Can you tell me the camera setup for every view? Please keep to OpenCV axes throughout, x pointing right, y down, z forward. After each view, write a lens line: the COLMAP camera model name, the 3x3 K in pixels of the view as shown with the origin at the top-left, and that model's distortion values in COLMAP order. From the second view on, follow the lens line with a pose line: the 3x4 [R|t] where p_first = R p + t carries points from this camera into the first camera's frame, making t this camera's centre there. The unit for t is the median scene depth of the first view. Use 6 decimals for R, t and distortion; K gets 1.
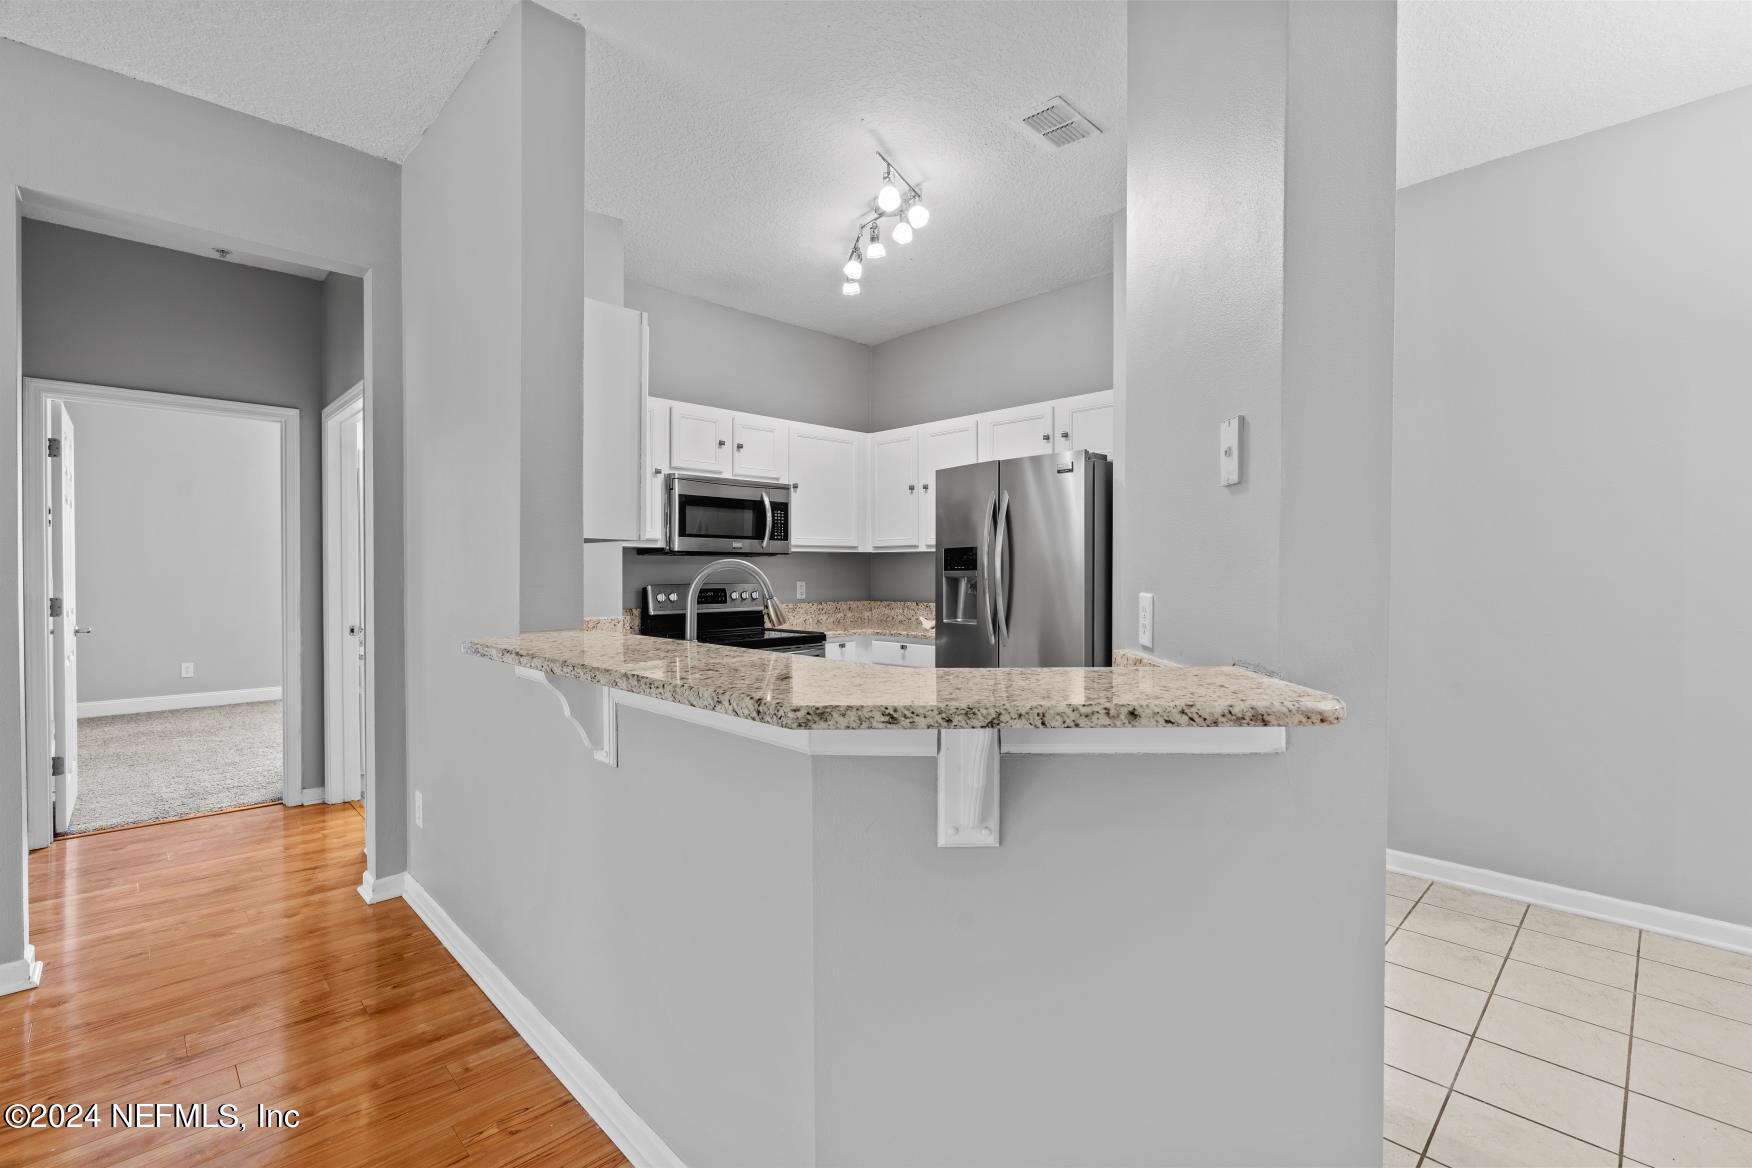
lens RADIAL K [[771.2, 0, 898.8], [0, 771.2, 575.6], [0, 0, 1]] dist [0.000163, 0.000144]
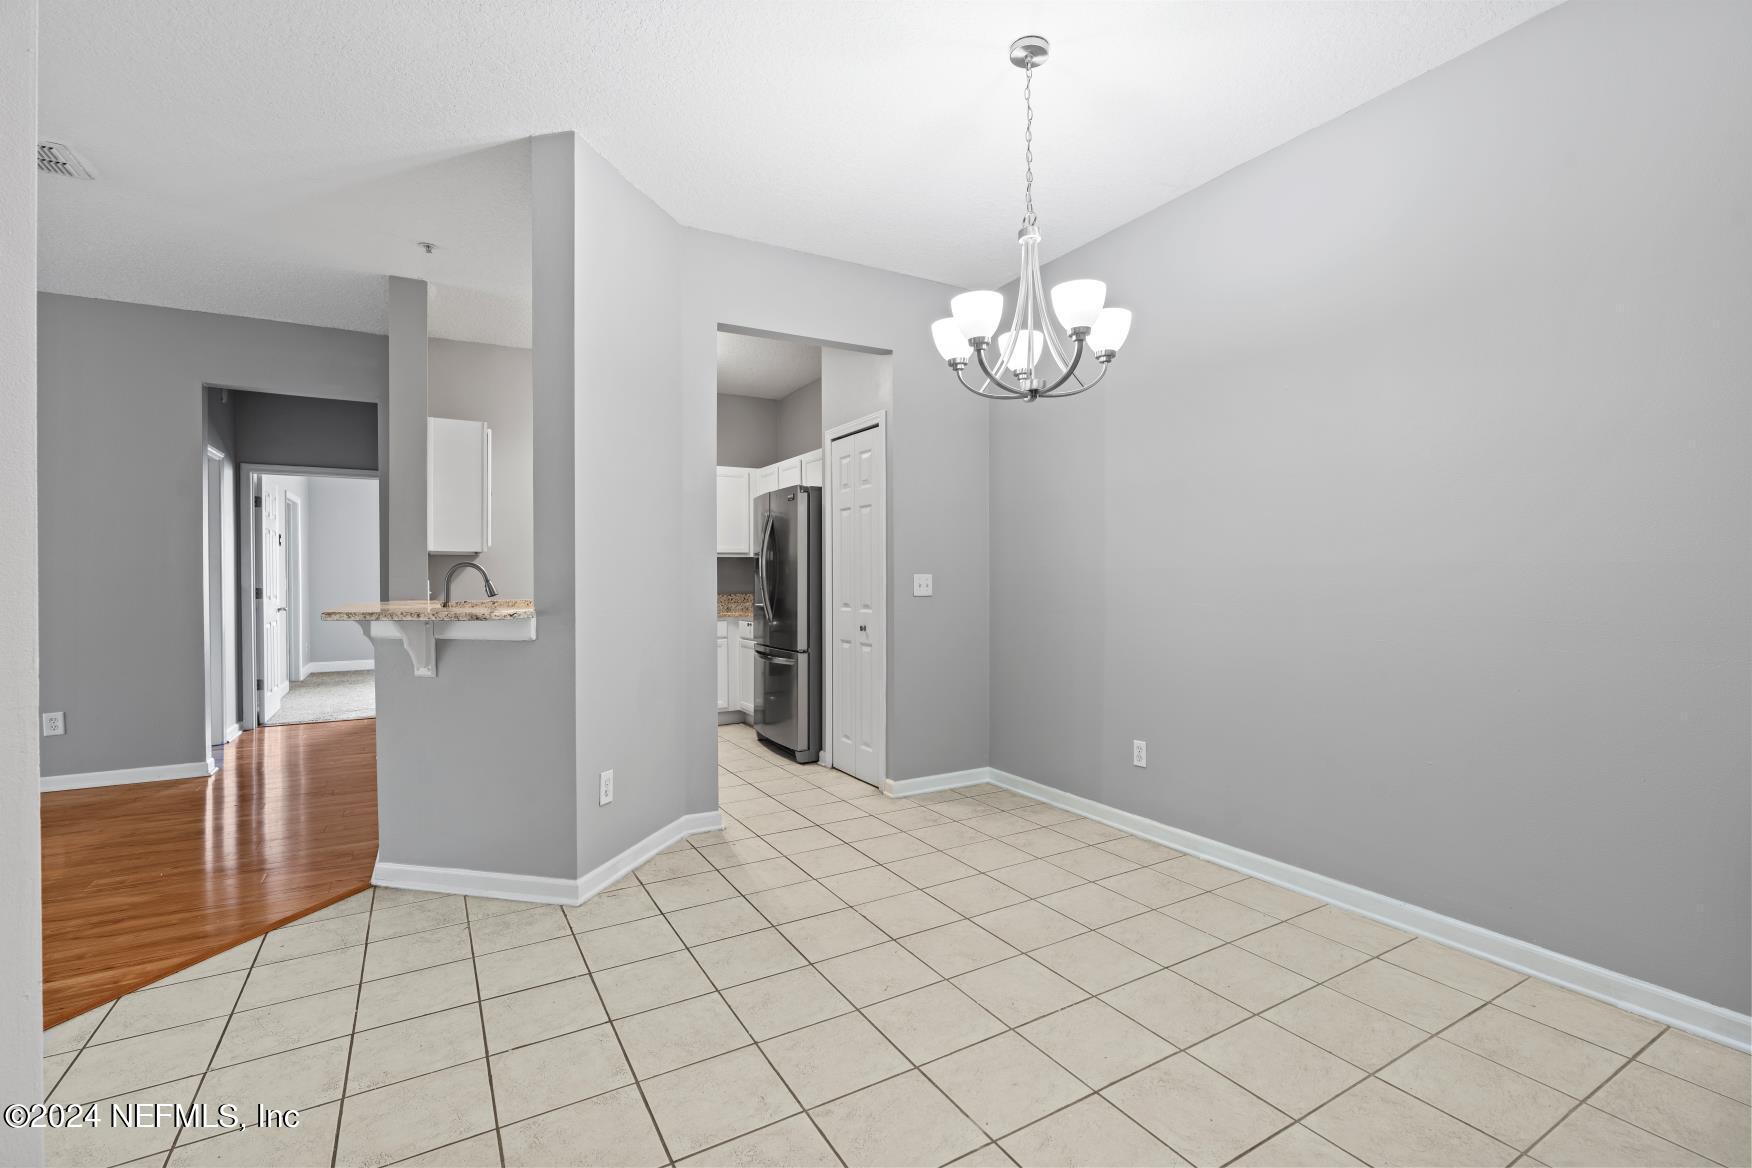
lens RADIAL K [[784.0, 0, 886.3], [0, 784.0, 579.7], [0, 0, 1]] dist [-0.009602, 0.000704]
pose [[0.967918, -0.005086, -0.251215, 0.772314], [0.004426, 0.999985, -0.003193, 0.024274], [0.251227, 0.001979, 0.967926, -0.373384]]
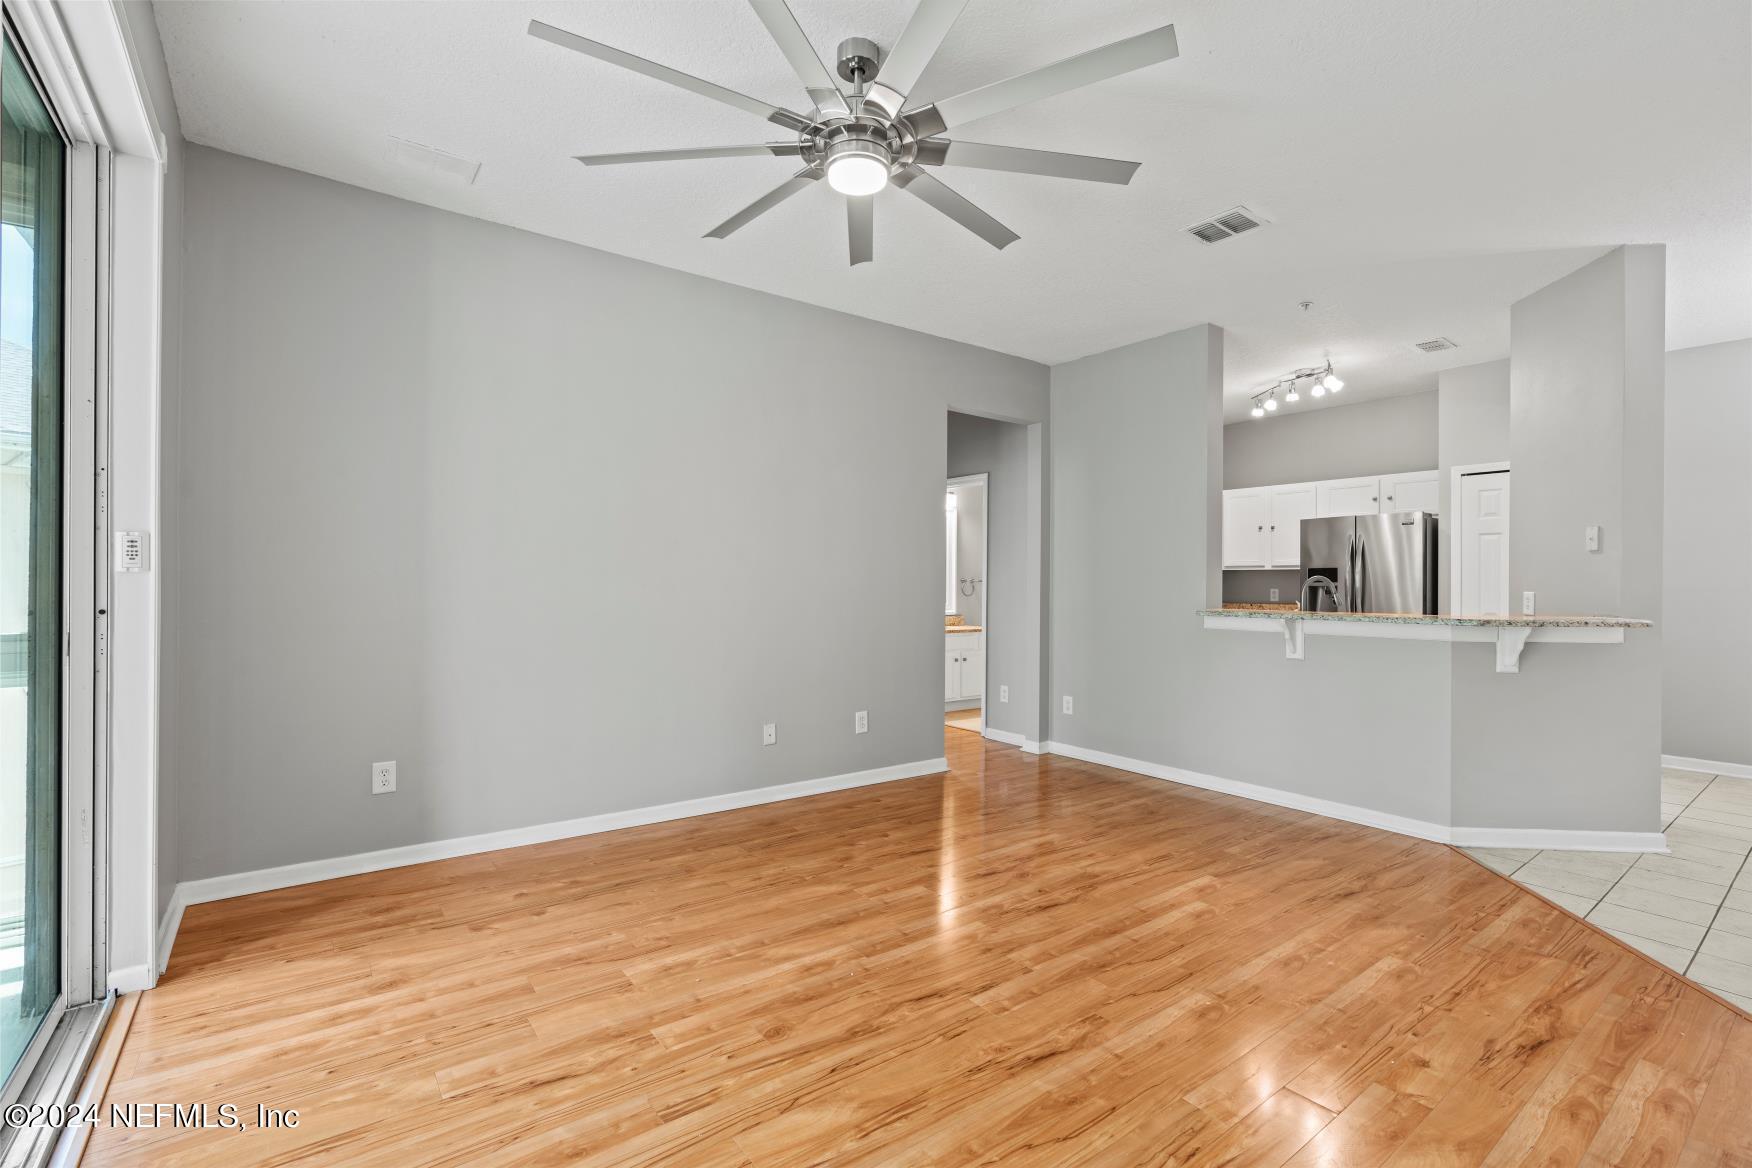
lens RADIAL K [[784.0, 0, 886.3], [0, 784.0, 579.7], [0, 0, 1]] dist [-0.009602, 0.000704]
pose [[0.990492, 0.007662, -0.137360, -0.690535], [-0.009334, 0.999890, -0.011536, 0.016255], [0.137257, 0.012708, 0.990454, -0.857195]]
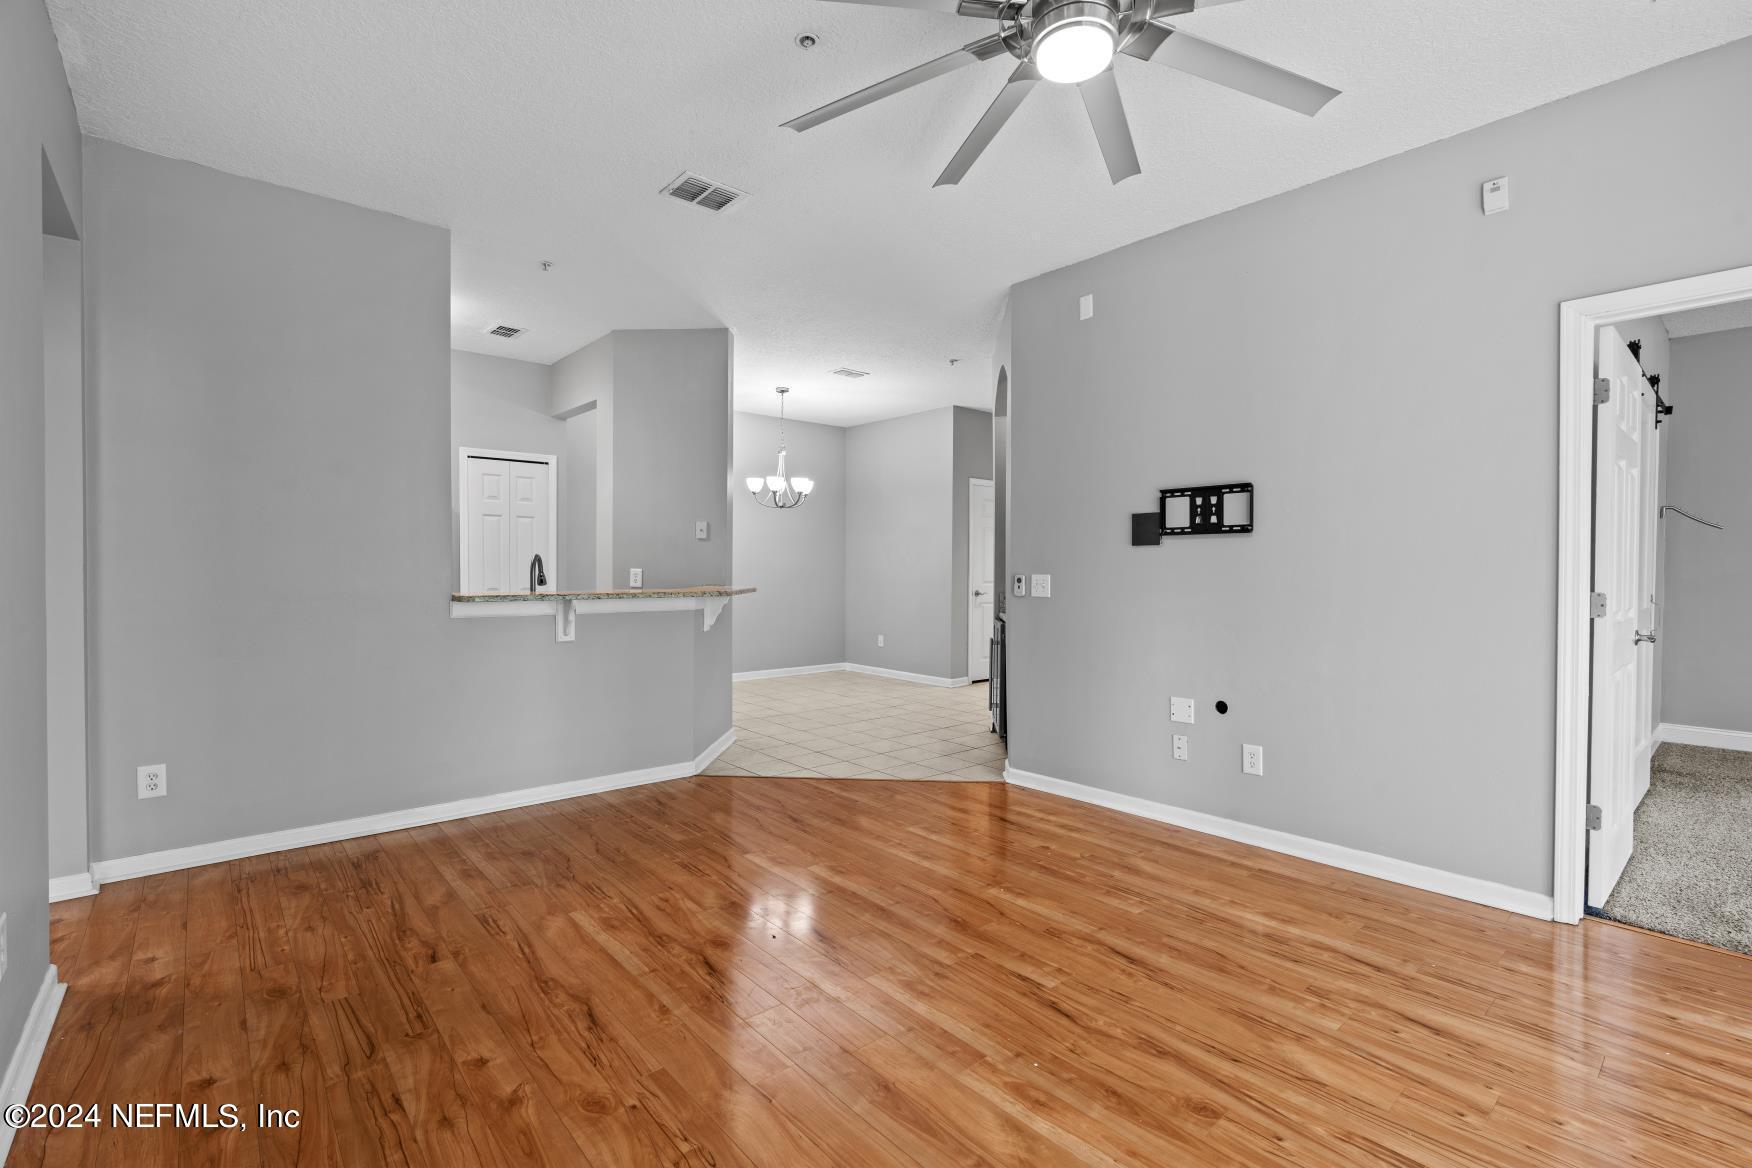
lens RADIAL K [[784.0, 0, 886.3], [0, 784.0, 579.7], [0, 0, 1]] dist [-0.009602, 0.000704]
pose [[0.066096, -0.014134, 0.997713, -1.389770], [0.002313, 0.999899, 0.014011, 0.012856], [-0.997811, 0.001382, 0.066122, -0.065550]]
